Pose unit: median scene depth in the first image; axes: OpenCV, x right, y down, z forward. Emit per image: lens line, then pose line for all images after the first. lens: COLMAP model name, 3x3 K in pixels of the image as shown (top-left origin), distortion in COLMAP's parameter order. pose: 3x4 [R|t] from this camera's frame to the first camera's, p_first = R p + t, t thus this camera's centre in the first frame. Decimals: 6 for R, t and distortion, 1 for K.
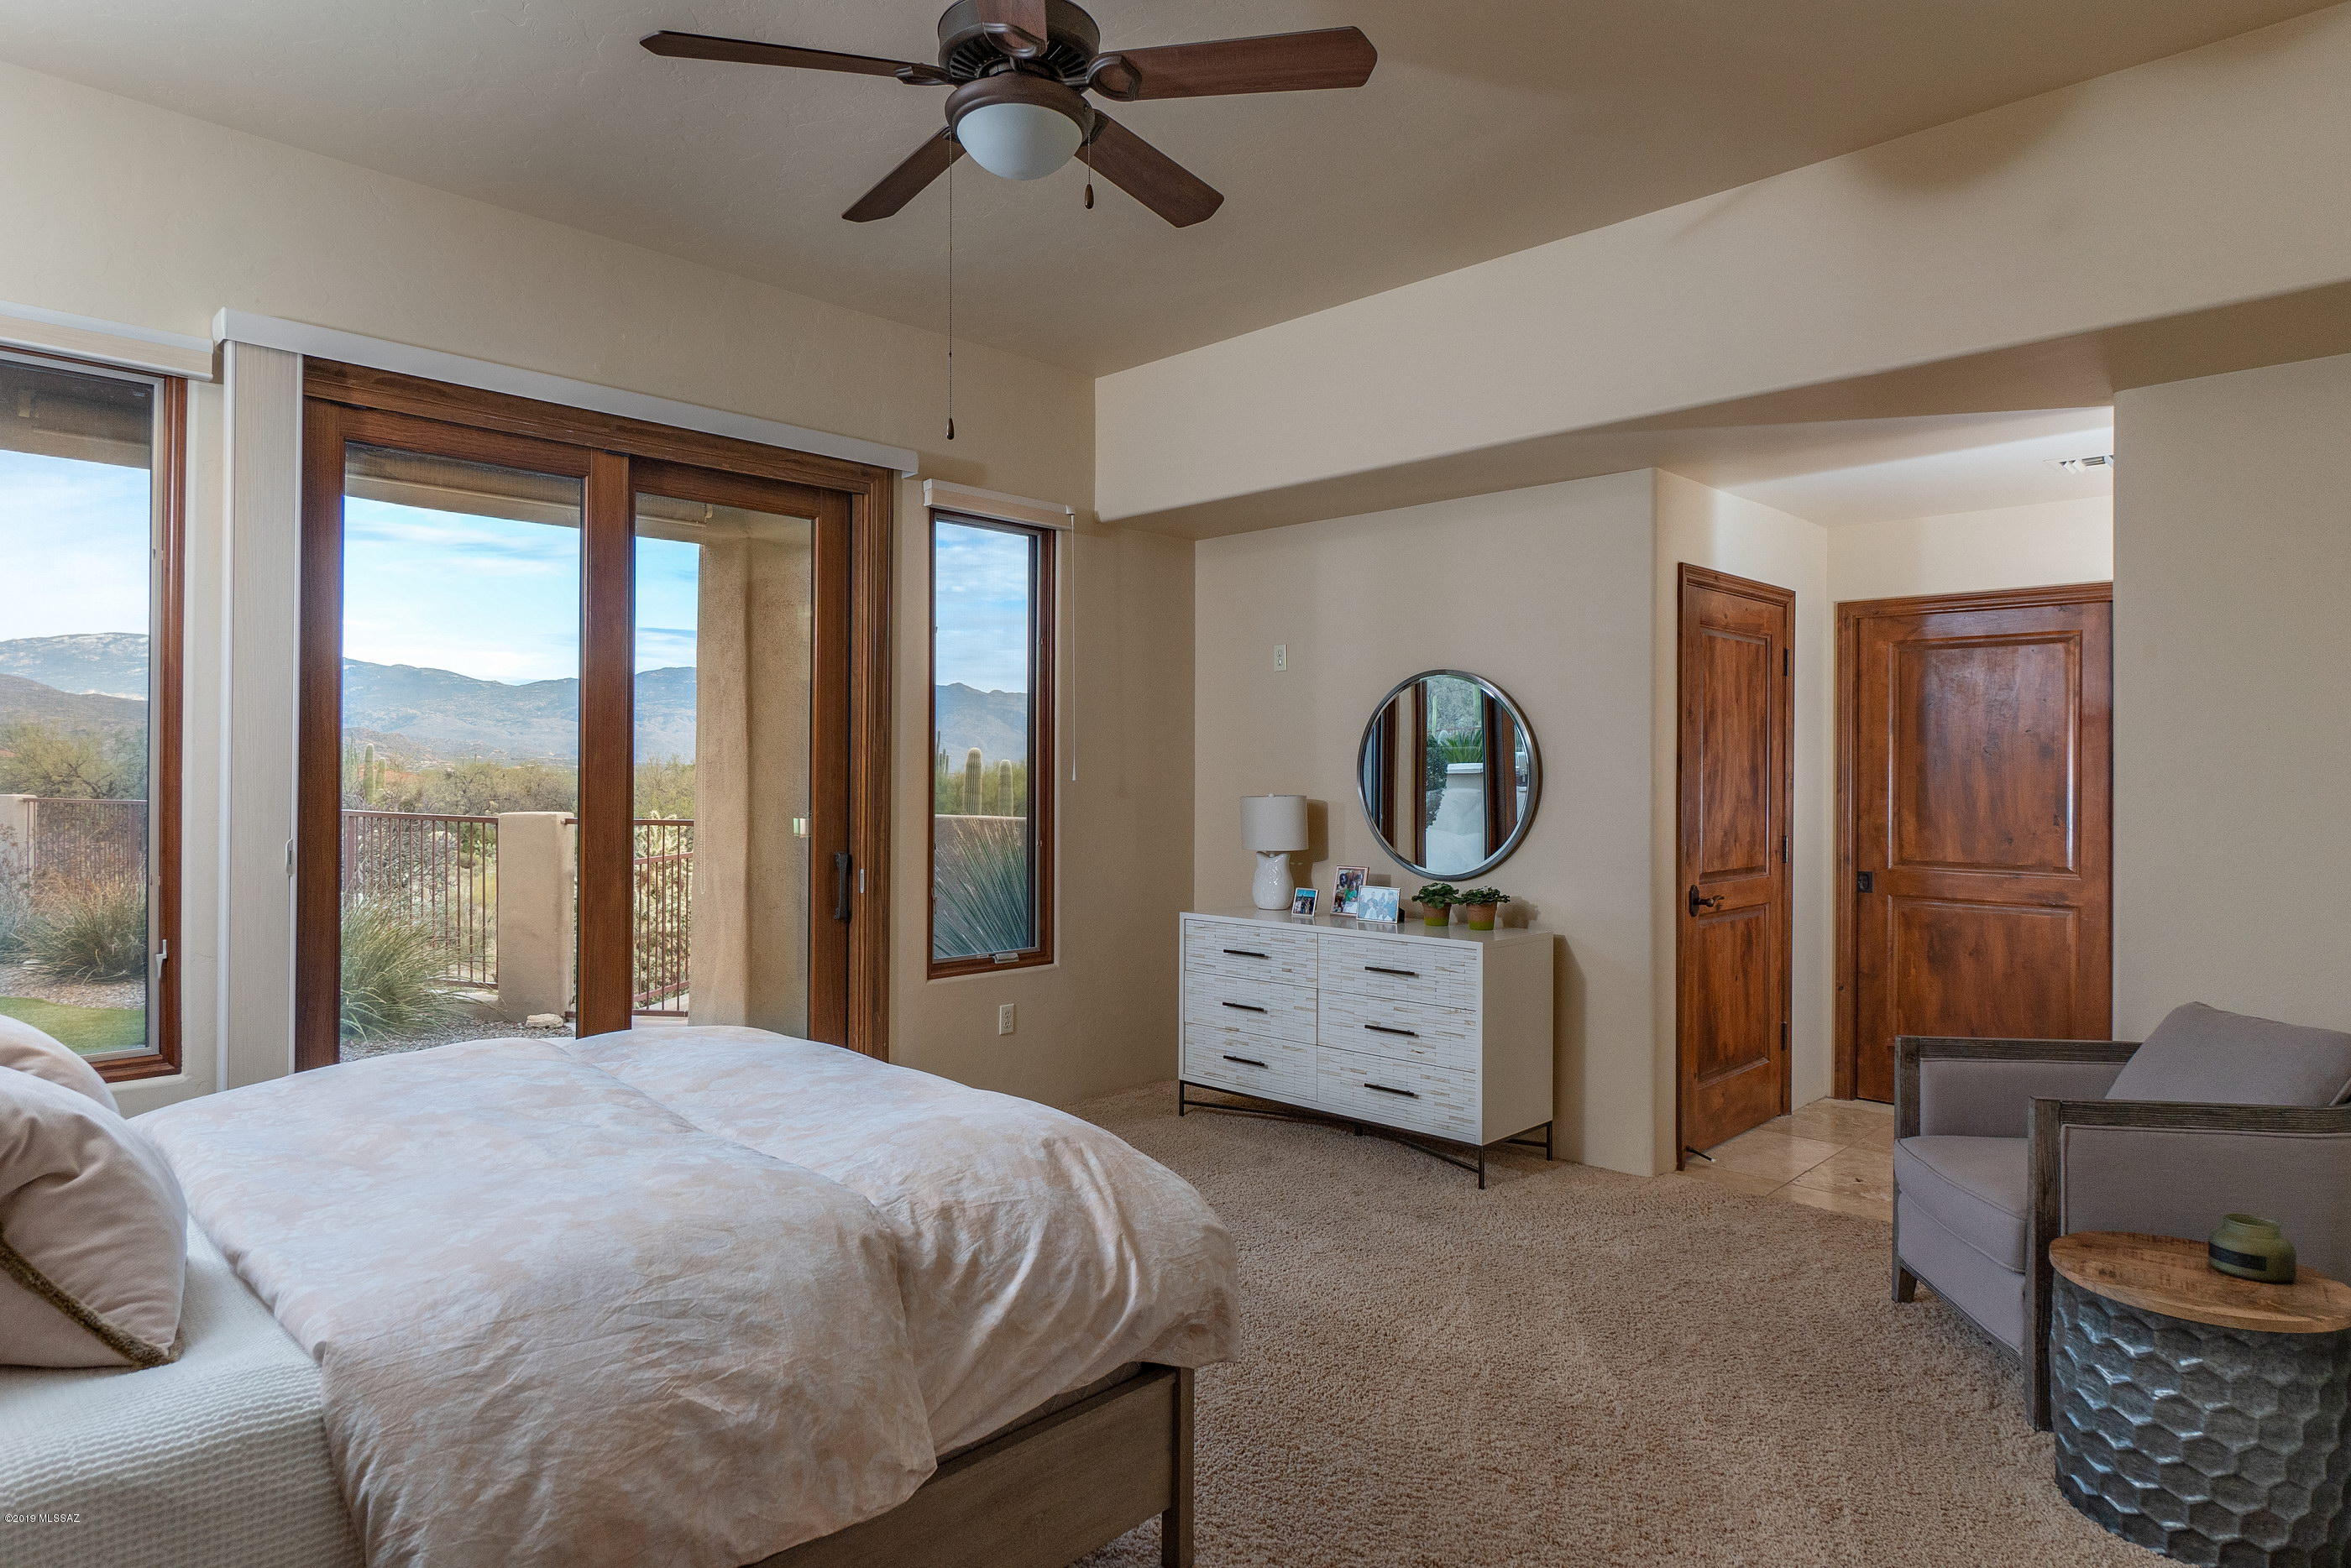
lens RADIAL K [[1344.9, 0, 1174.3], [0, 1344.9, 779.9], [0, 0, 1]] dist [0.000502, 0.000131]
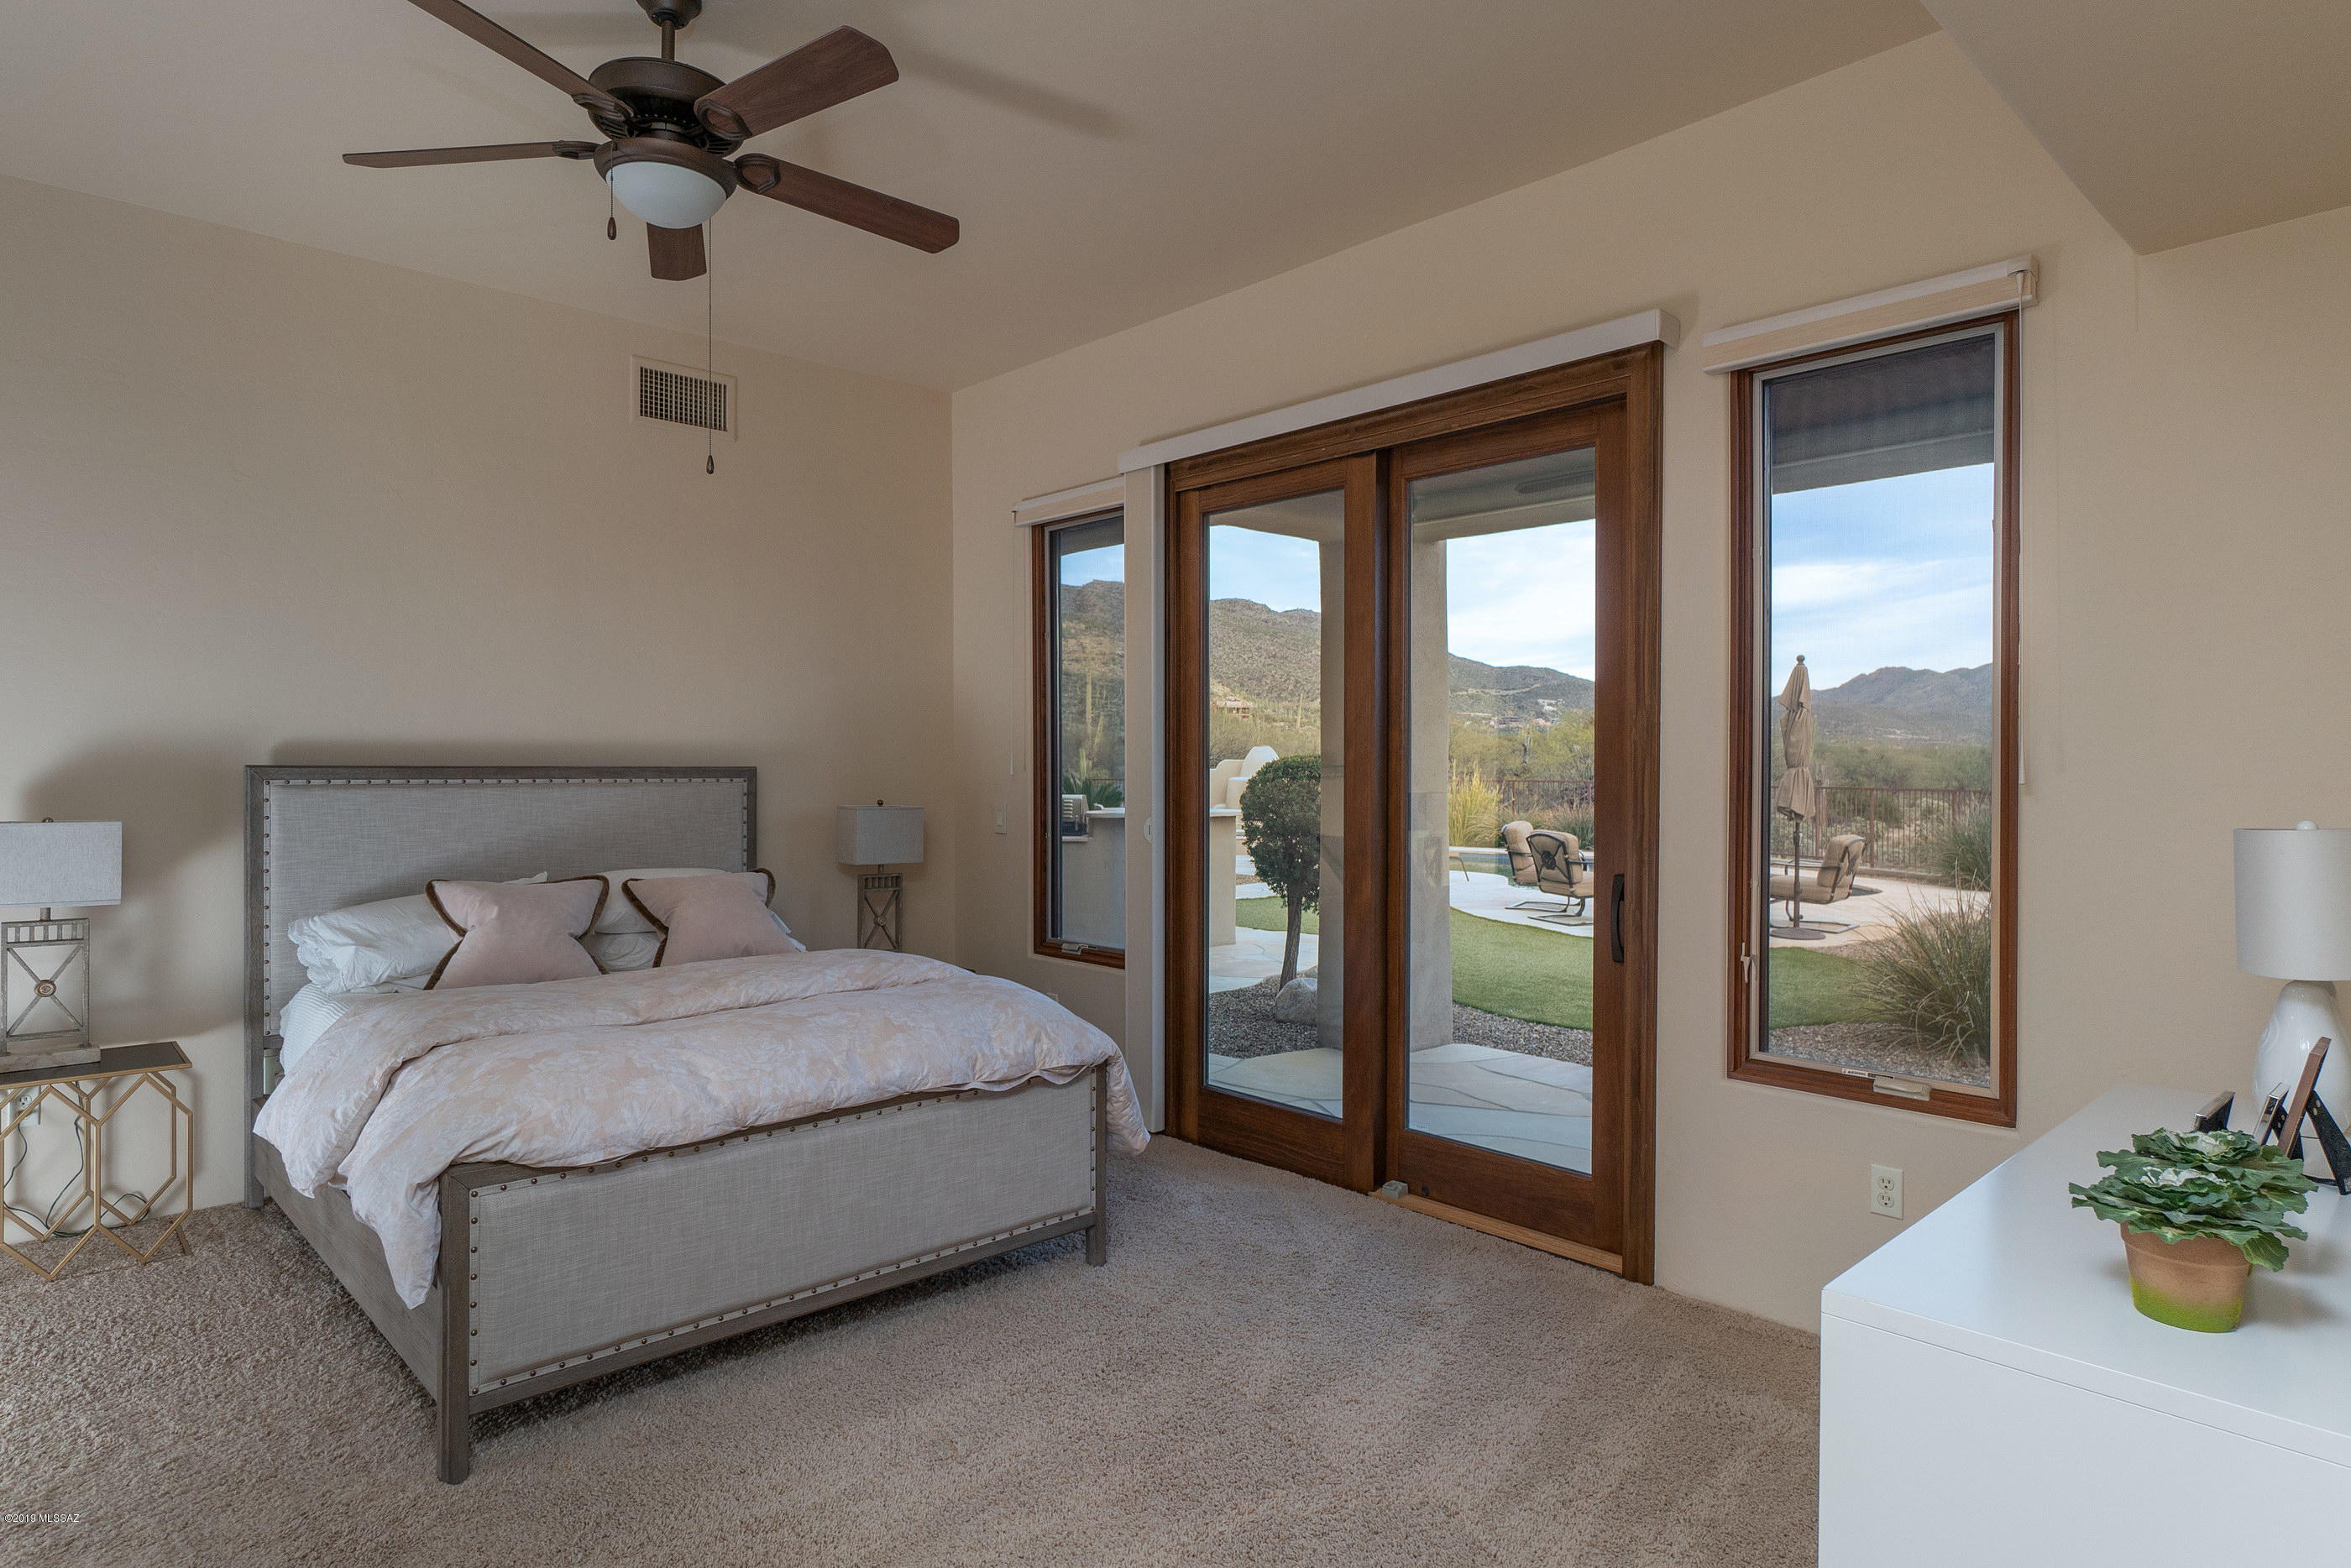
lens RADIAL K [[1344.9, 0, 1174.8], [0, 1344.9, 780.3], [0, 0, 1]] dist [0.000502, 0.000131]
pose [[-0.032972, 0.005057, -0.999443, 0.537736], [0.002306, 0.999985, 0.004984, -0.005403], [0.999454, -0.002140, -0.032983, 0.816597]]
